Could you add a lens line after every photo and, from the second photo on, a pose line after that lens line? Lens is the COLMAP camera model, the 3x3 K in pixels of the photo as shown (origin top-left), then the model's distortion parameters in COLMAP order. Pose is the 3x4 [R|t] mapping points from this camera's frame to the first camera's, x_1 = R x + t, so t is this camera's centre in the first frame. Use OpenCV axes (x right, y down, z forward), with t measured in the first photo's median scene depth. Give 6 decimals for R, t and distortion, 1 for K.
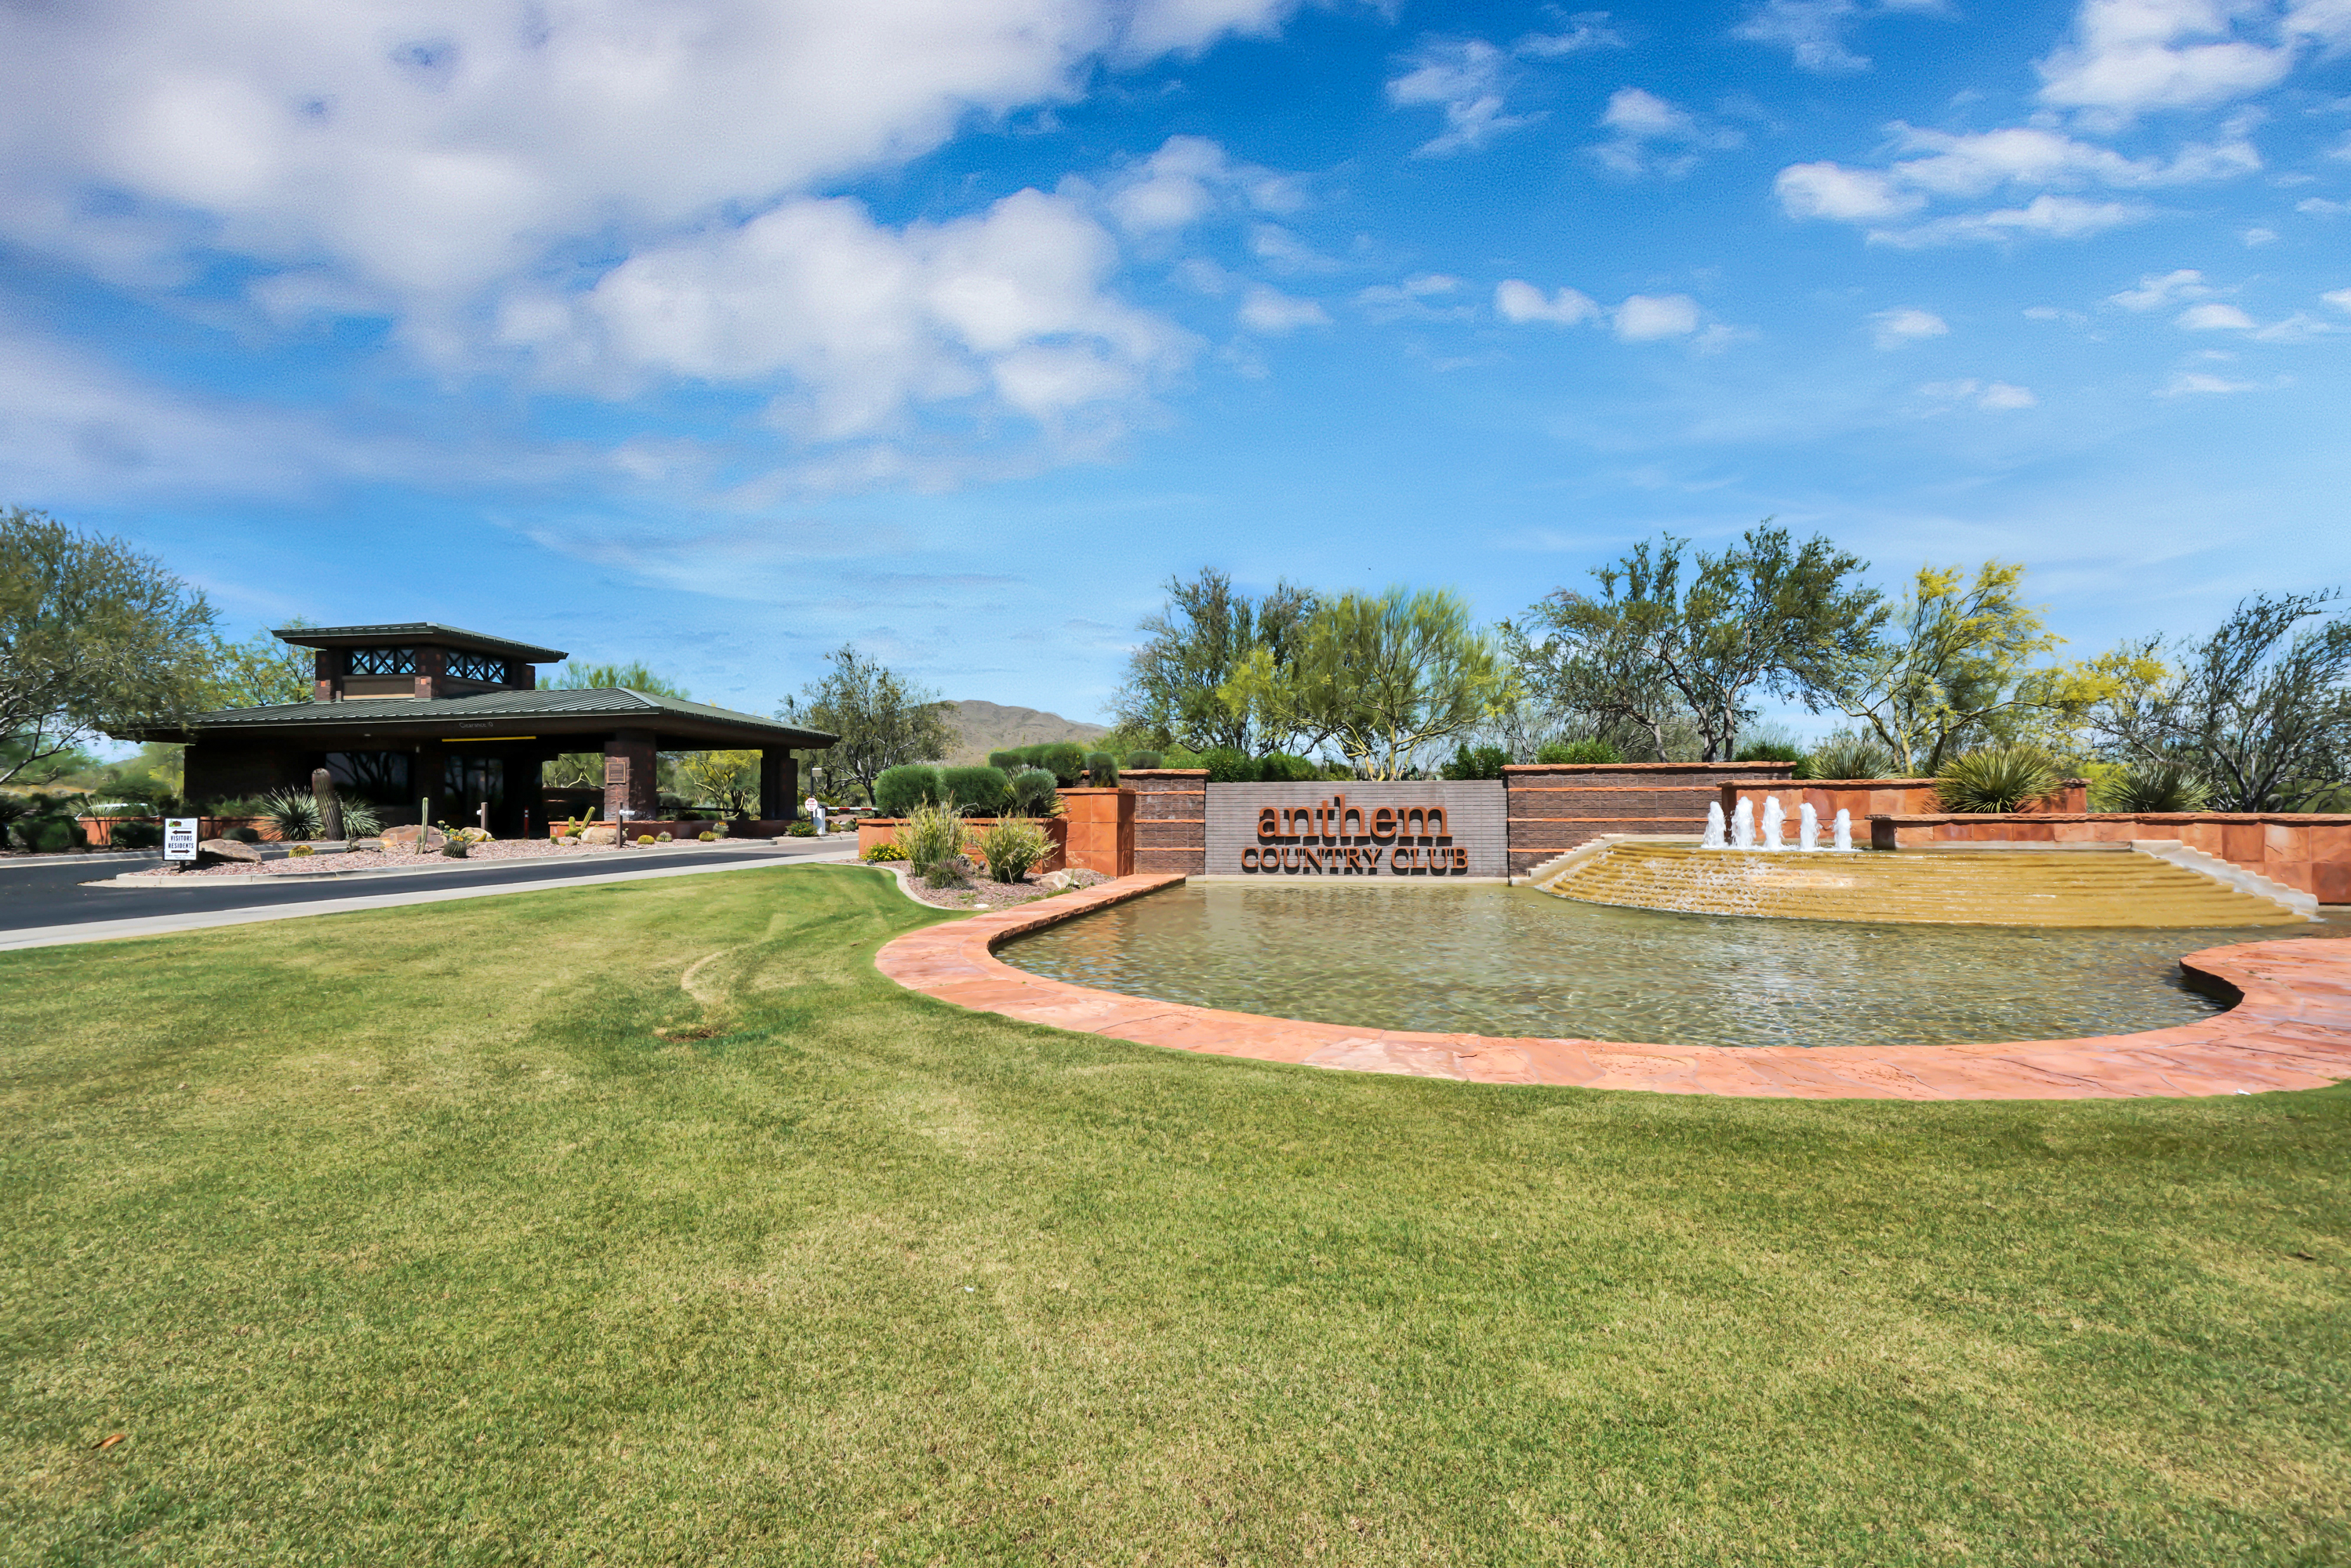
lens RADIAL K [[1049.5, 0, 1173.2], [0, 1049.5, 787.9], [0, 0, 1]] dist [0.002748, 0.000339]
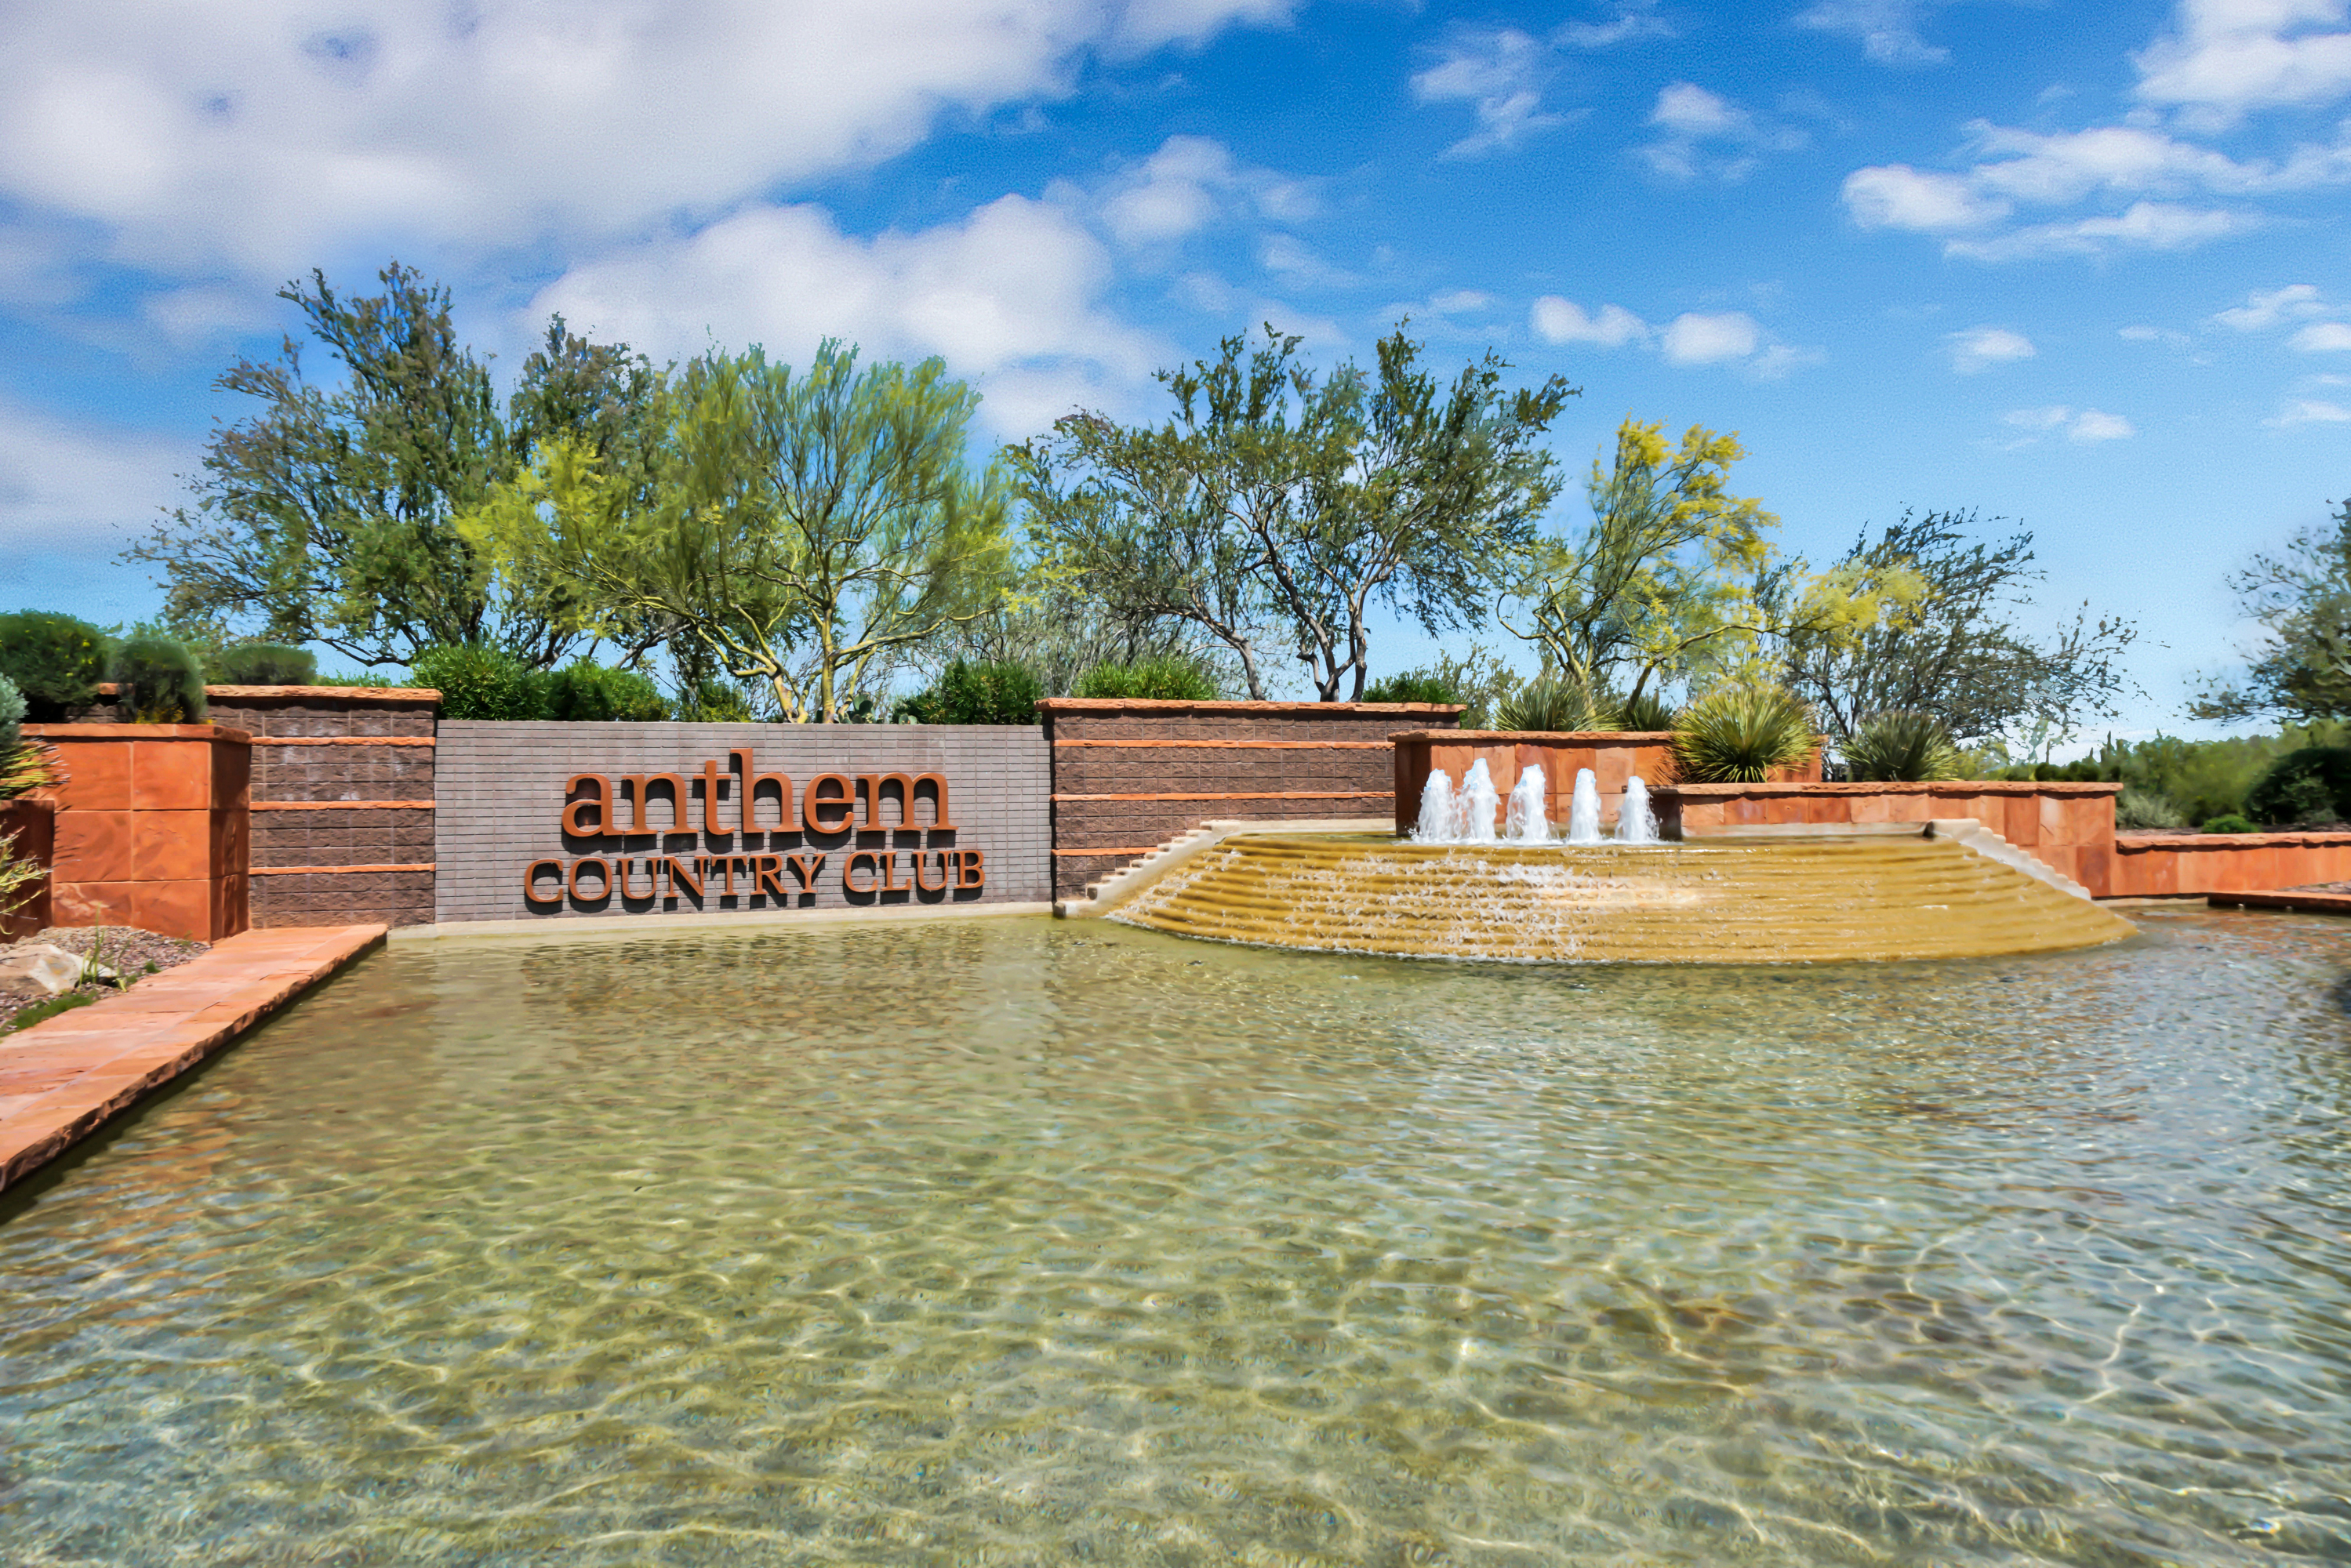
lens RADIAL K [[1532.4, 0, 1180.0], [0, 1532.4, 792.9], [0, 0, 1]] dist [0.023536, 0.001353]
pose [[0.846006, -0.004504, 0.533155, -0.053142], [-0.009300, 0.999688, 0.023203, 0.008533], [-0.533092, -0.024589, 0.845700, 0.275916]]
